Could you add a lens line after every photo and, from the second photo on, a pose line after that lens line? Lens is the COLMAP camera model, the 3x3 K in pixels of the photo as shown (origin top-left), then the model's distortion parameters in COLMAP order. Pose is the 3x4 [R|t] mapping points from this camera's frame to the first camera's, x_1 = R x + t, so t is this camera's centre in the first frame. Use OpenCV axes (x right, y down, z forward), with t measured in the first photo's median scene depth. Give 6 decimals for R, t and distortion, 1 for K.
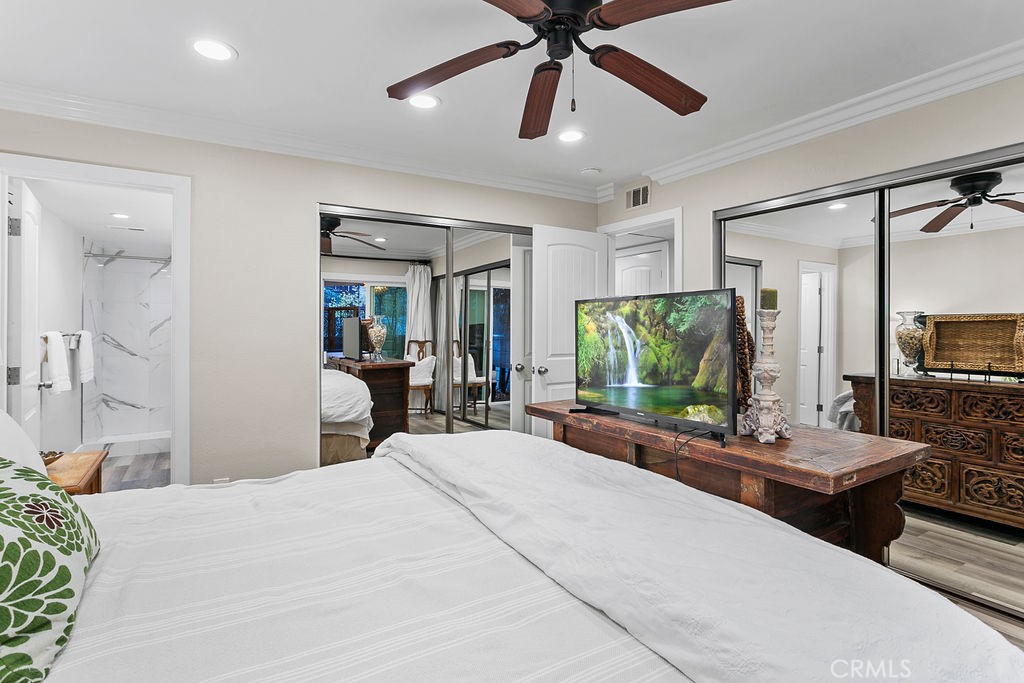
lens RADIAL K [[496.9, 0, 528.9], [0, 496.9, 333.9], [0, 0, 1]] dist [-0.003350, 0.001362]
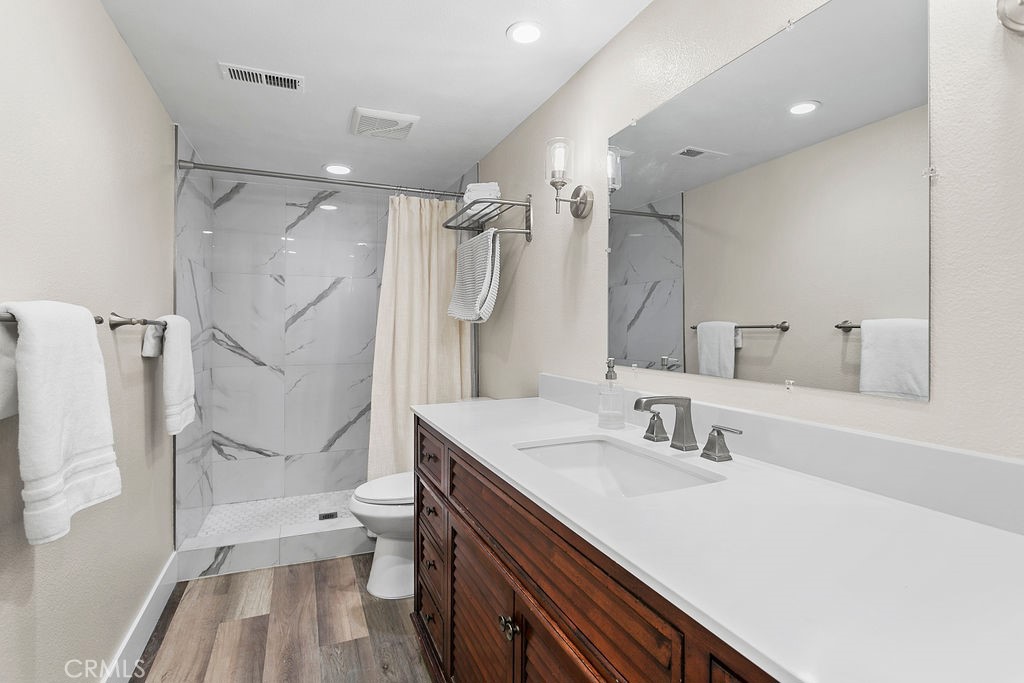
lens RADIAL K [[496.9, 0, 526.1], [0, 496.9, 339.1], [0, 0, 1]] dist [-0.003350, 0.001362]
pose [[0.988807, -0.002470, -0.149179, -0.419553], [0.003400, 0.999976, 0.005980, 0.011089], [0.149161, -0.006420, 0.988792, 0.492631]]
